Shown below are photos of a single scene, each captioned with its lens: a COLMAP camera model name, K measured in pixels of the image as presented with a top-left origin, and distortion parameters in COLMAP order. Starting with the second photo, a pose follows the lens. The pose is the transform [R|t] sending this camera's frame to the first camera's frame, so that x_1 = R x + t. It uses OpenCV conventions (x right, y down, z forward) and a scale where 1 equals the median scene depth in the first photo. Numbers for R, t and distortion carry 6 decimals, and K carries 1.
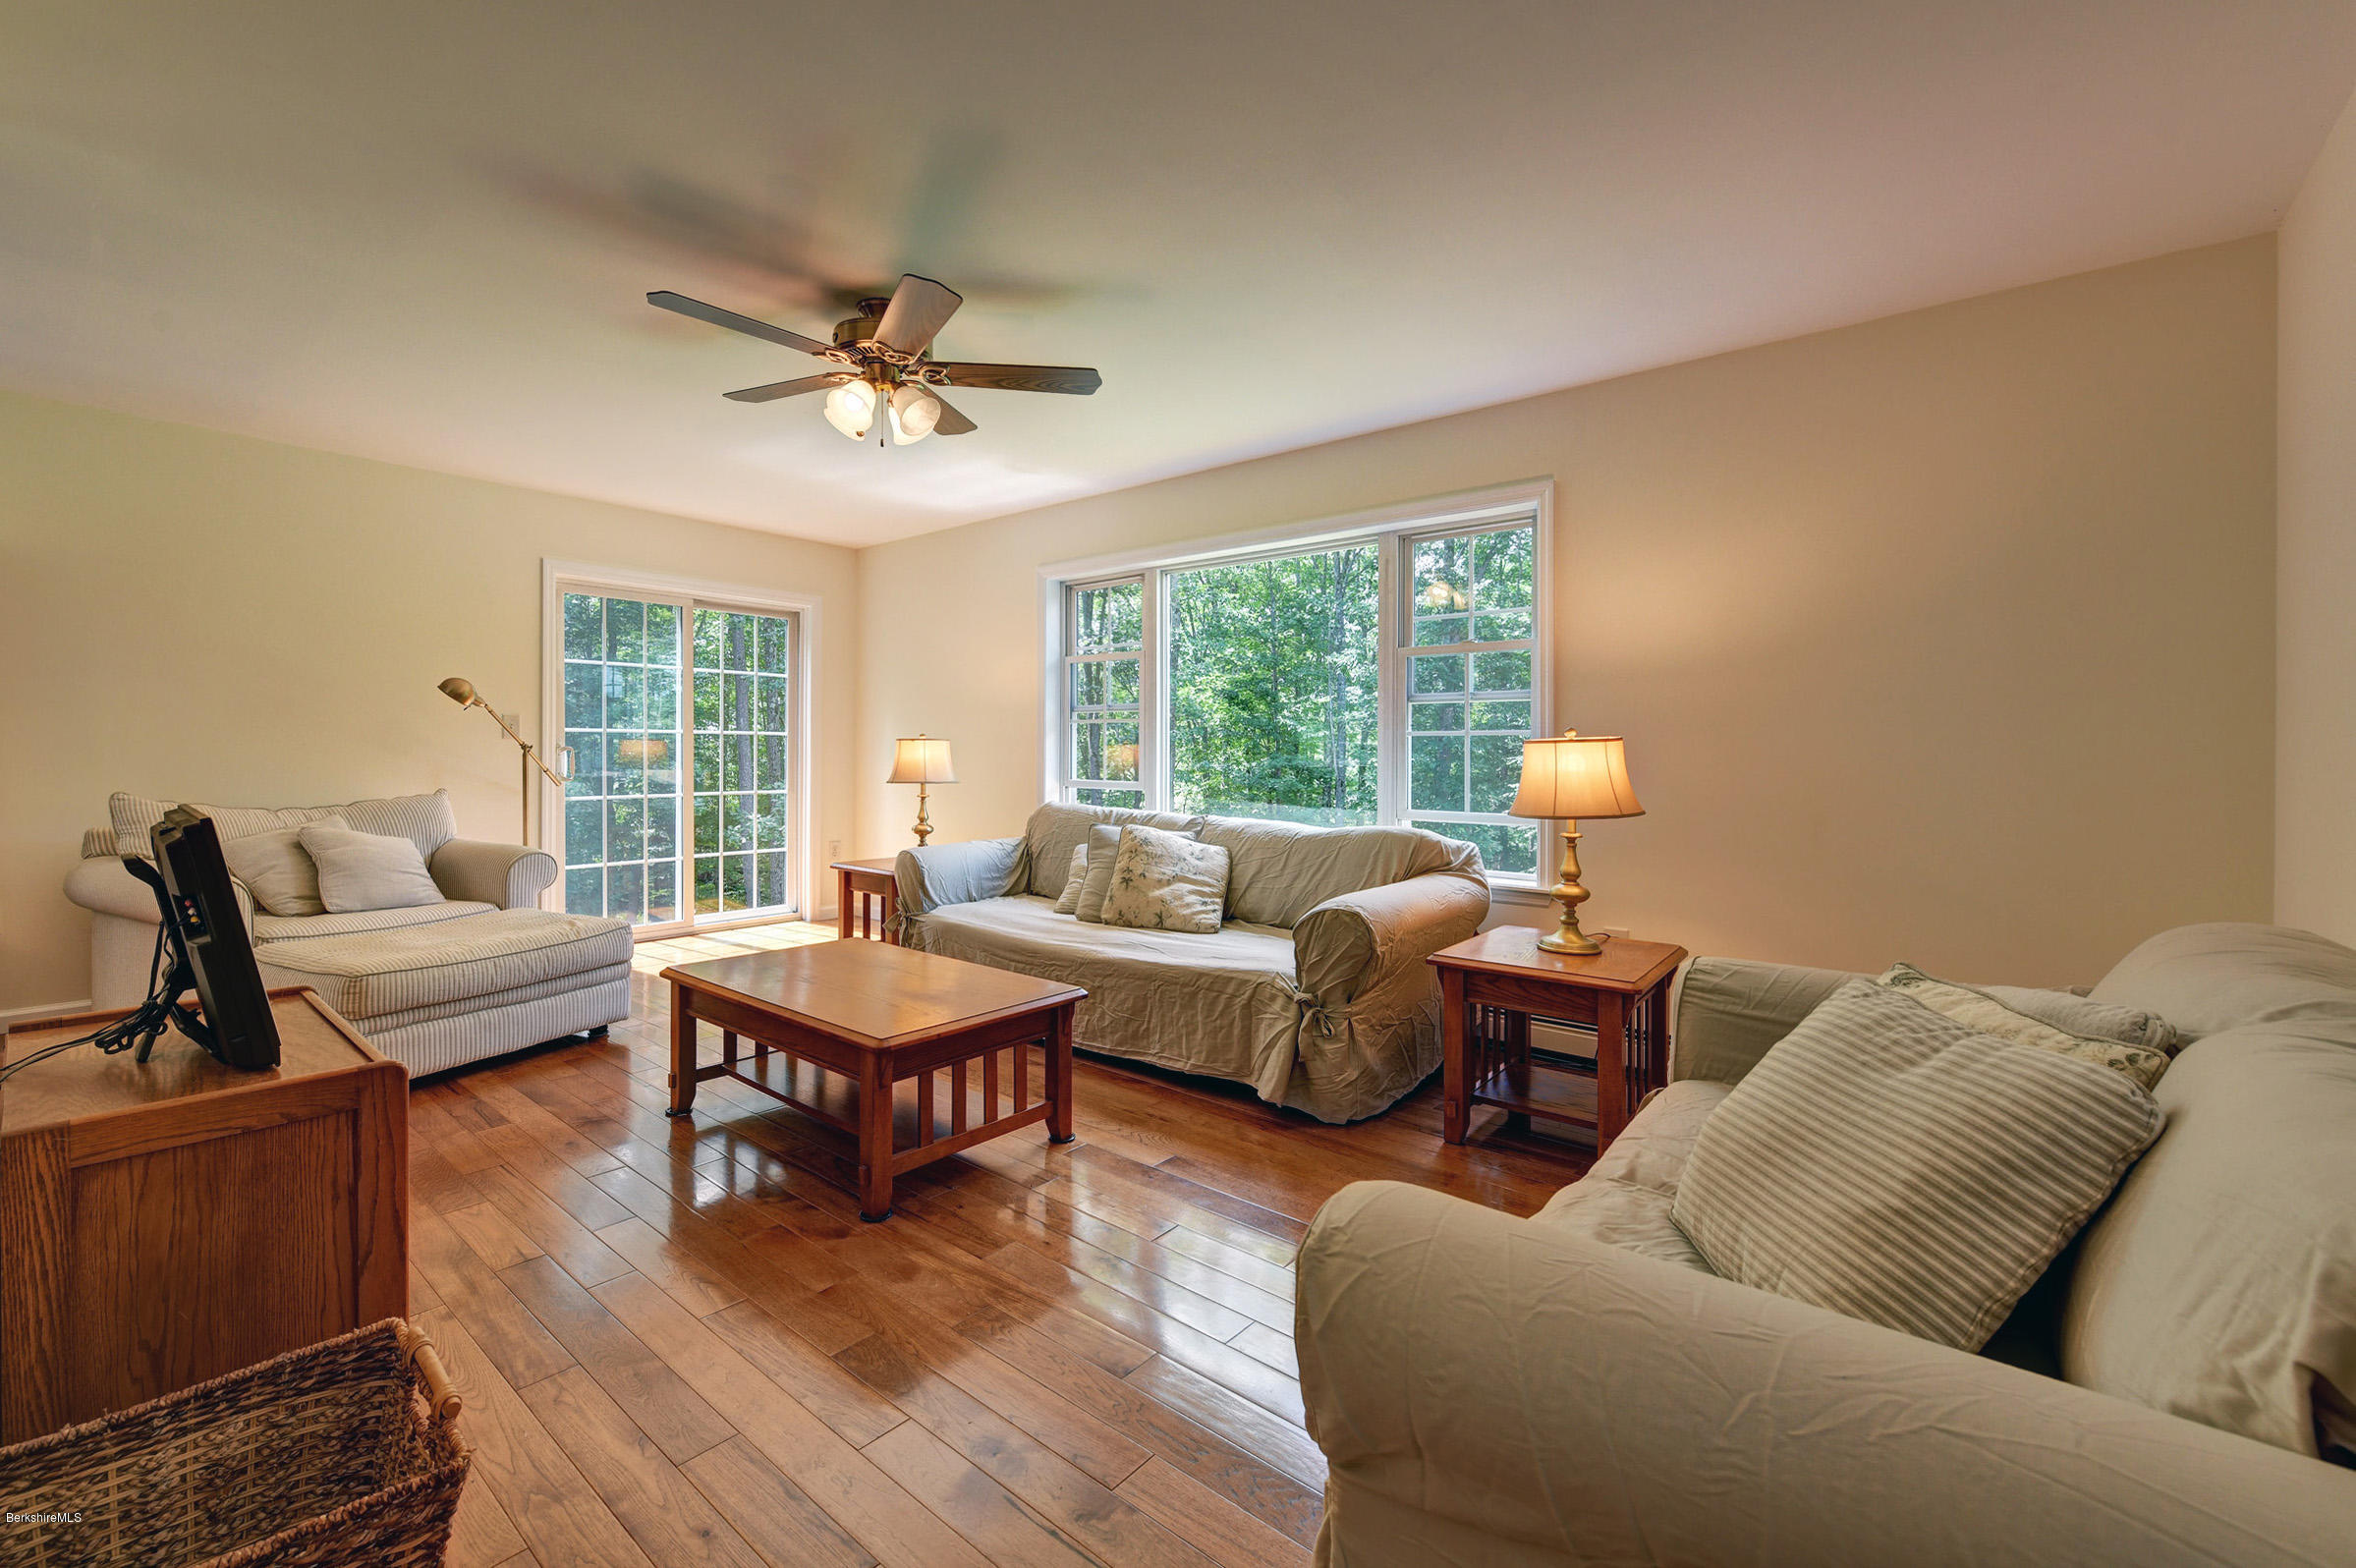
lens RADIAL K [[941.8, 0, 1201.5], [0, 941.8, 796.8], [0, 0, 1]] dist [-0.001664, -0.000659]
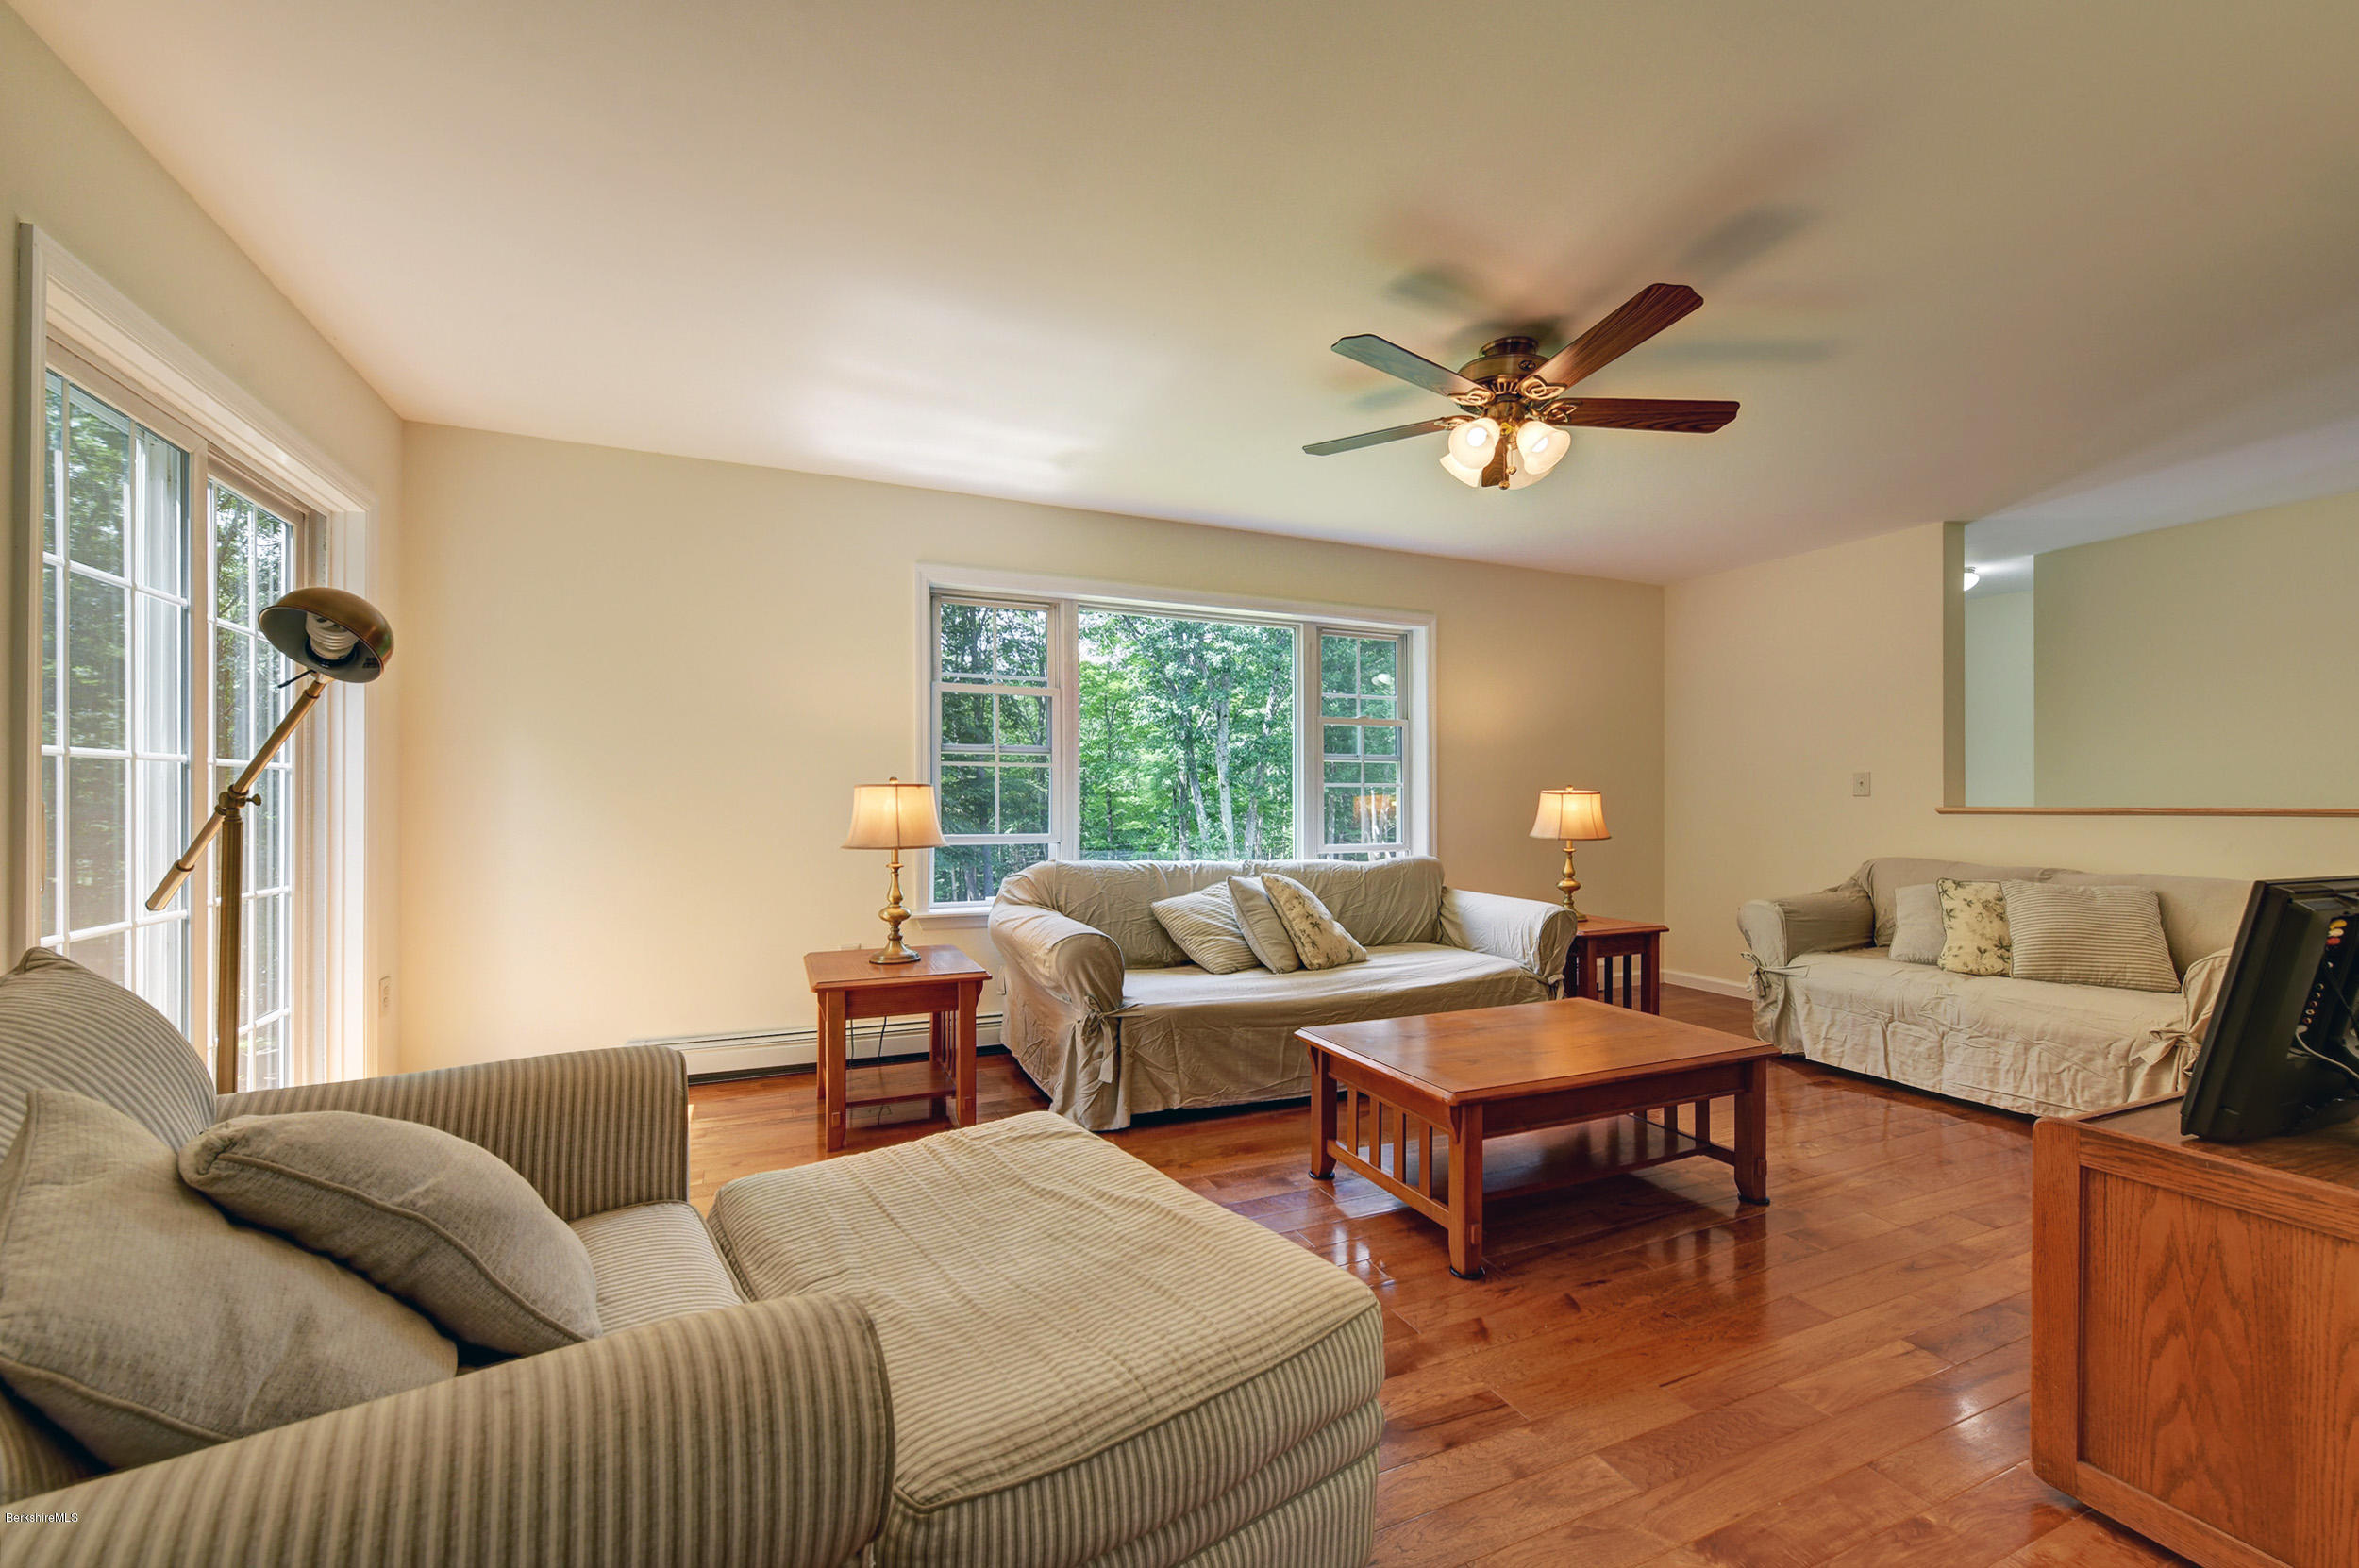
lens RADIAL K [[933.0, 0, 1173.9], [0, 933.0, 804.0], [0, 0, 1]] dist [-0.000126, -0.000070]
pose [[0.455772, -0.008440, 0.890056, -0.917266], [0.042112, 0.999040, -0.012091, -0.033679], [-0.889100, 0.042993, 0.455690, 0.569043]]
